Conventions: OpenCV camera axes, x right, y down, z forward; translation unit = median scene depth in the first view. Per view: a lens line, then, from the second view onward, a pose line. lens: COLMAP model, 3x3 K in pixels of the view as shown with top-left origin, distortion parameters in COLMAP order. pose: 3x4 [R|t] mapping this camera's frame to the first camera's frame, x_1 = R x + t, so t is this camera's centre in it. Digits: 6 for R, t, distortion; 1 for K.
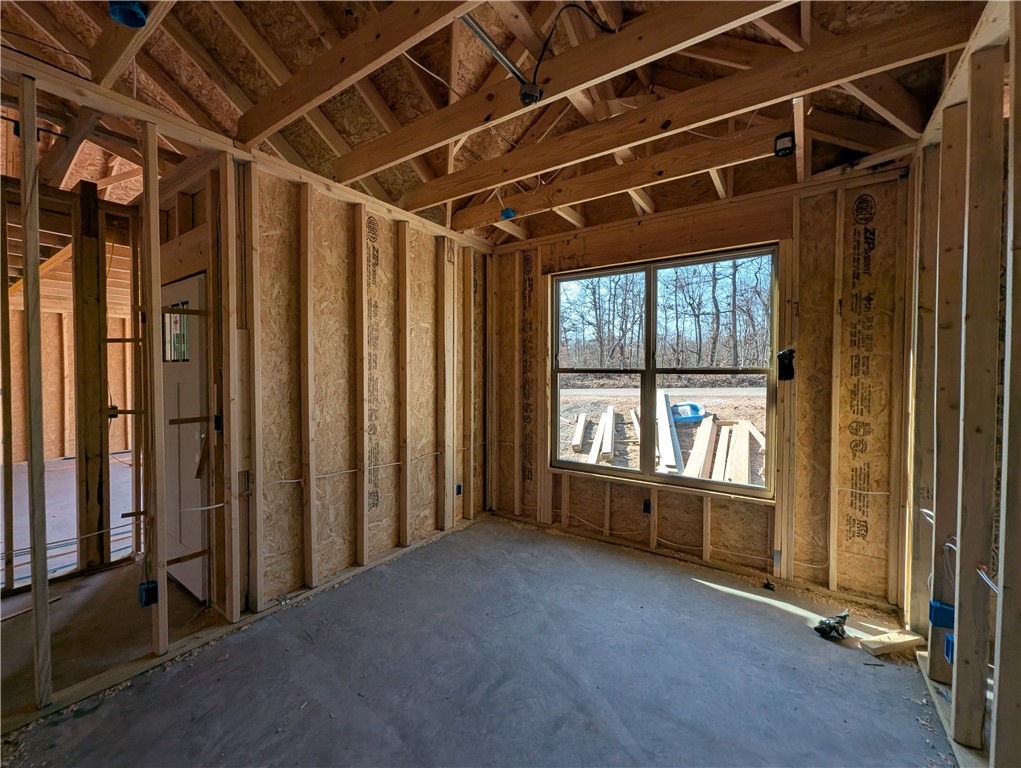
lens RADIAL K [[419.8, 0, 512.2], [0, 419.8, 381.1], [0, 0, 1]] dist [-0.001340, -0.000441]
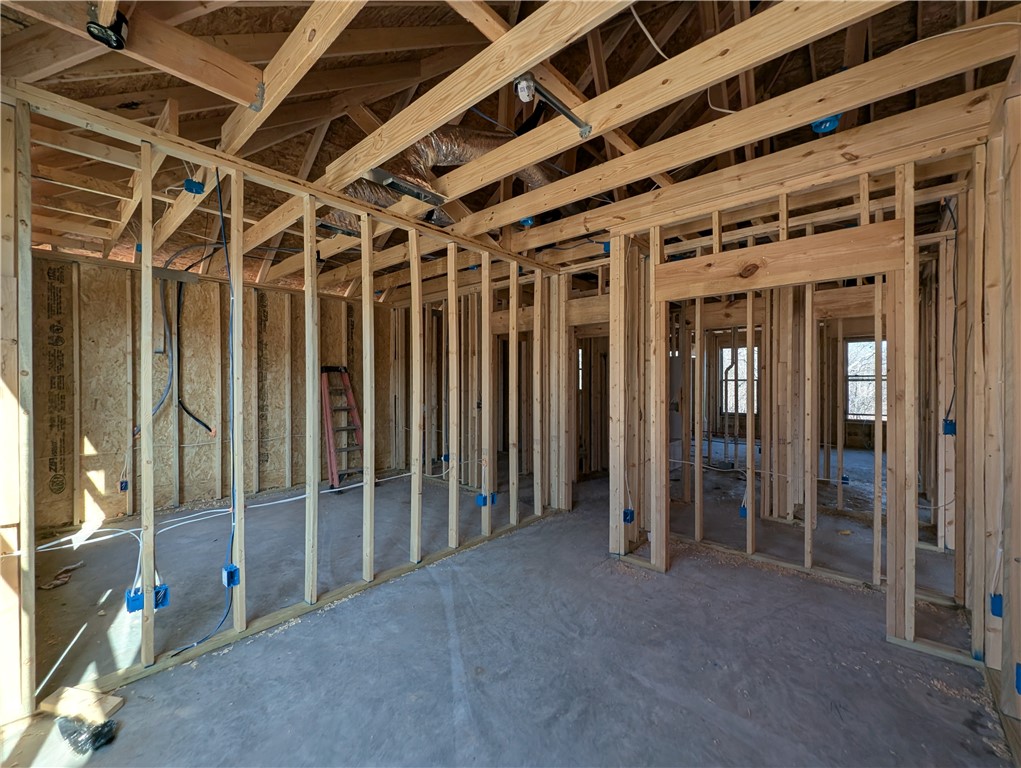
lens RADIAL K [[419.8, 0, 517.1], [0, 419.8, 384.1], [0, 0, 1]] dist [-0.001340, -0.000441]
pose [[-0.993414, -0.005072, 0.114467, -0.051863], [-0.001491, 0.999507, 0.031355, -0.046484], [-0.114569, 0.030978, -0.992932, 1.959433]]
